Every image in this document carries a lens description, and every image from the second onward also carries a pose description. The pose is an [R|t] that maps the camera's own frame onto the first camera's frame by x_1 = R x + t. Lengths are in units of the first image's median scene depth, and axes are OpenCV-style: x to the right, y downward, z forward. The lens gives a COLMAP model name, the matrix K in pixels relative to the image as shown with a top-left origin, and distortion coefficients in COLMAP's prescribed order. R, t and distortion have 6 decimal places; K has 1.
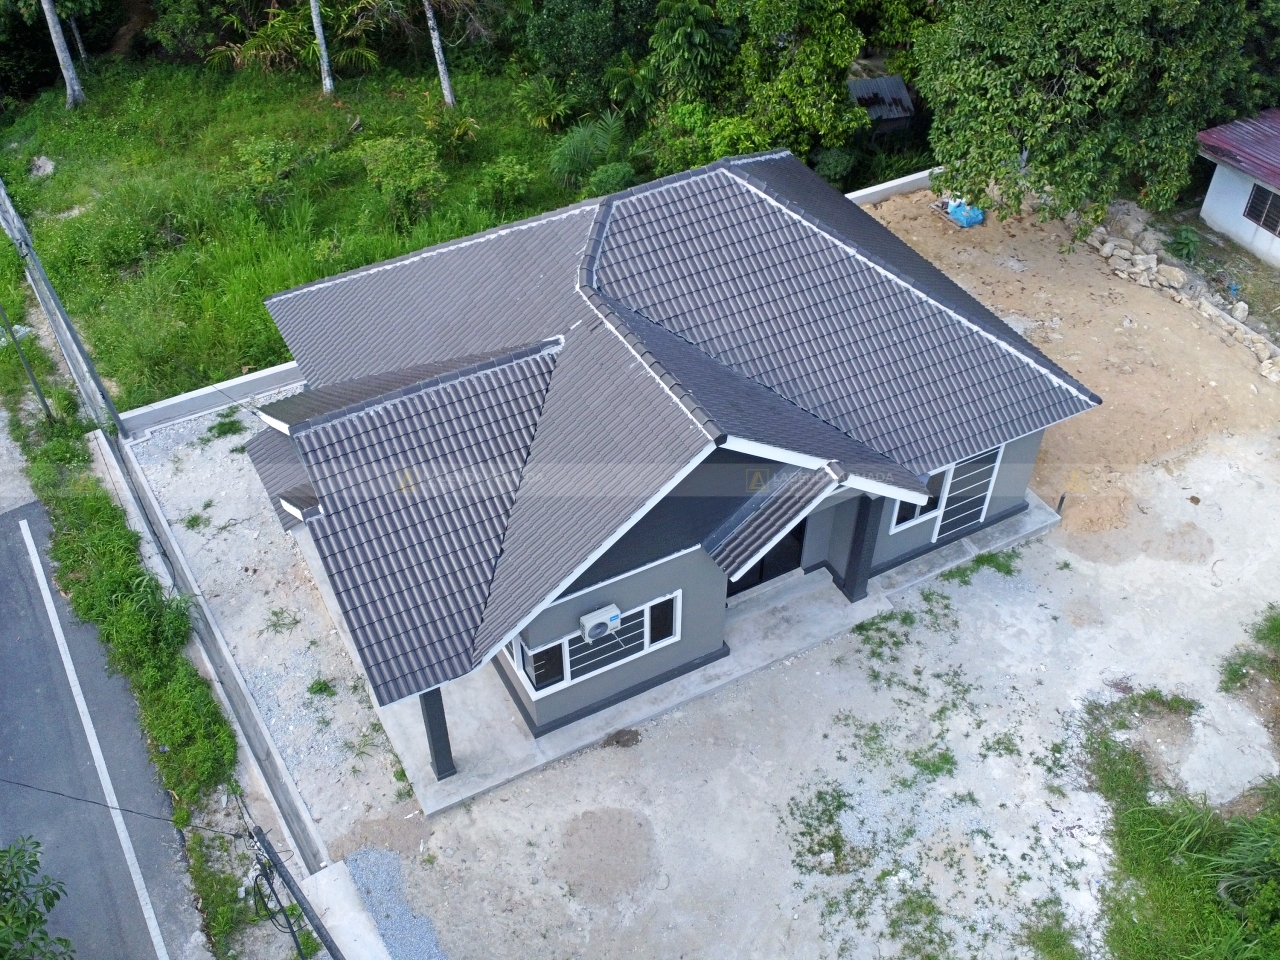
lens RADIAL K [[1228.3, 0, 644.2], [0, 1228.3, 479.5], [0, 0, 1]] dist [-0.010708, -0.018775]
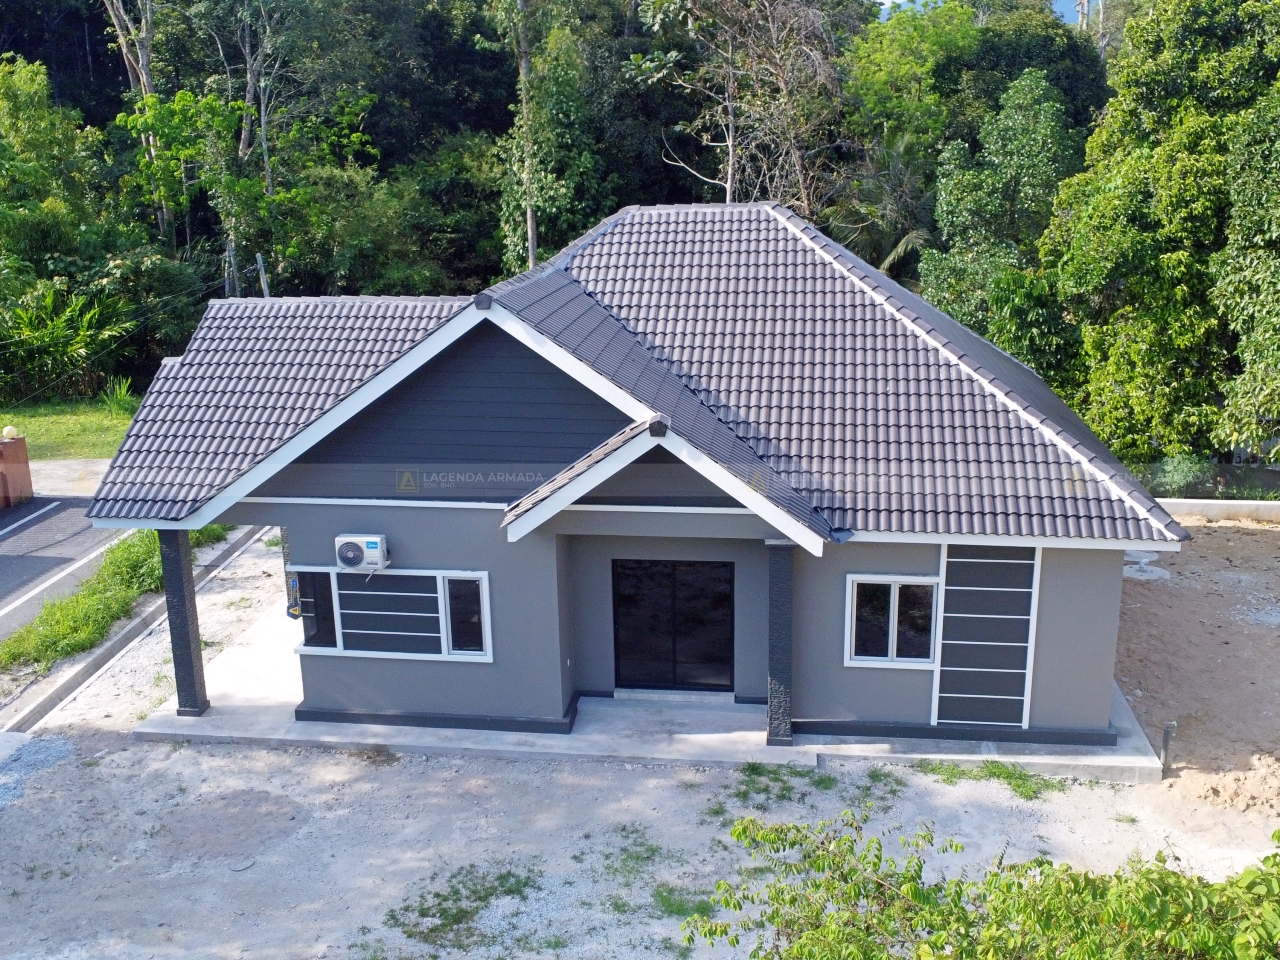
lens RADIAL K [[1228.3, 0, 644.2], [0, 1228.3, 479.5], [0, 0, 1]] dist [-0.010708, -0.018775]
pose [[0.823791, 0.154146, -0.545534, 0.530311], [-0.382277, 0.861653, -0.333794, 0.259964], [0.418608, 0.483521, 0.768748, 0.394478]]
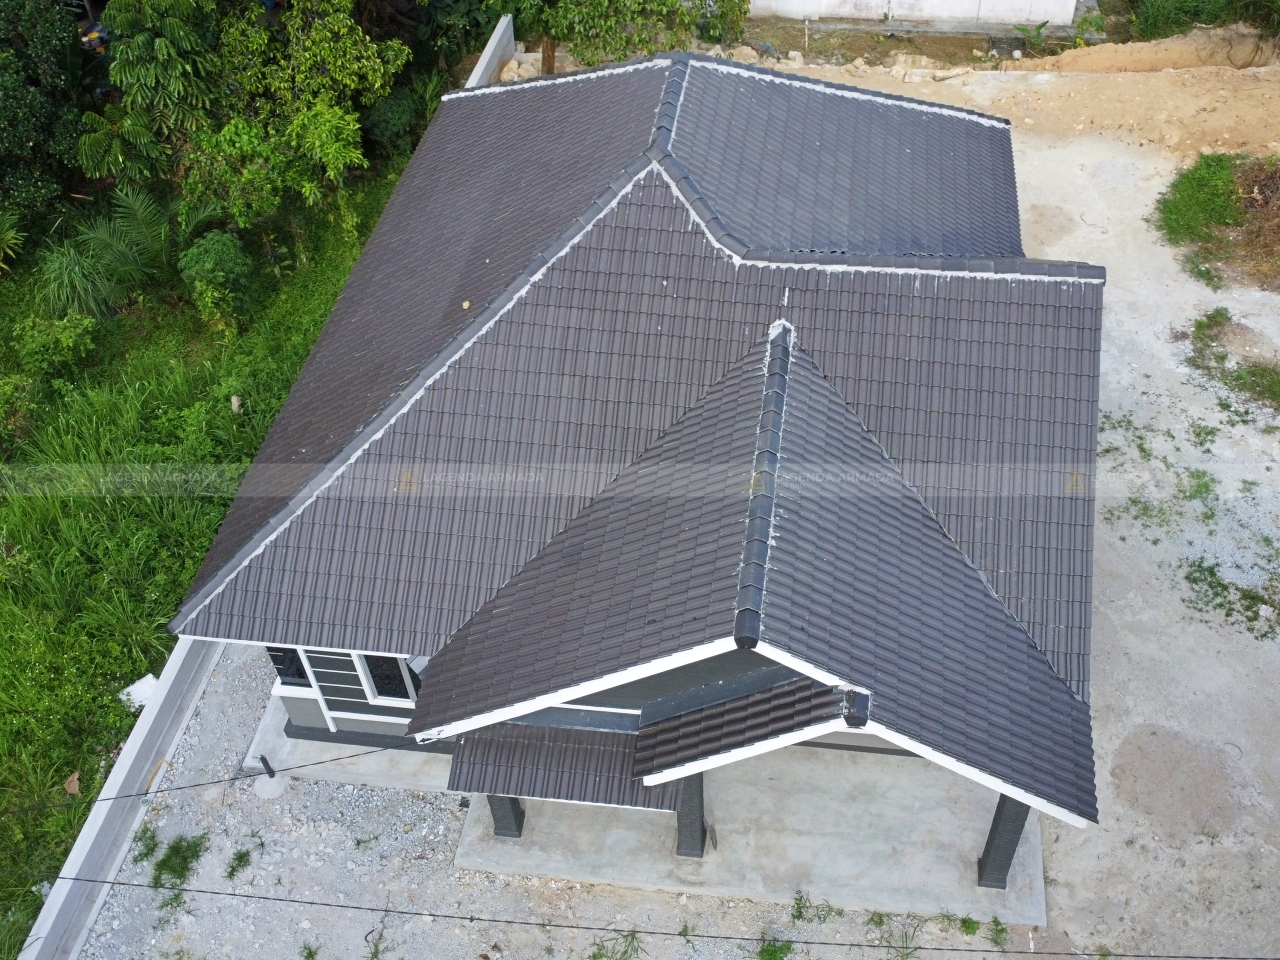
lens RADIAL K [[1228.3, 0, 644.2], [0, 1228.3, 479.5], [0, 0, 1]] dist [-0.010708, -0.018775]
pose [[0.574903, -0.586940, 0.570077, -0.571251], [0.573316, 0.786056, 0.231138, -0.251785], [-0.583777, 0.193953, 0.788408, 0.479294]]
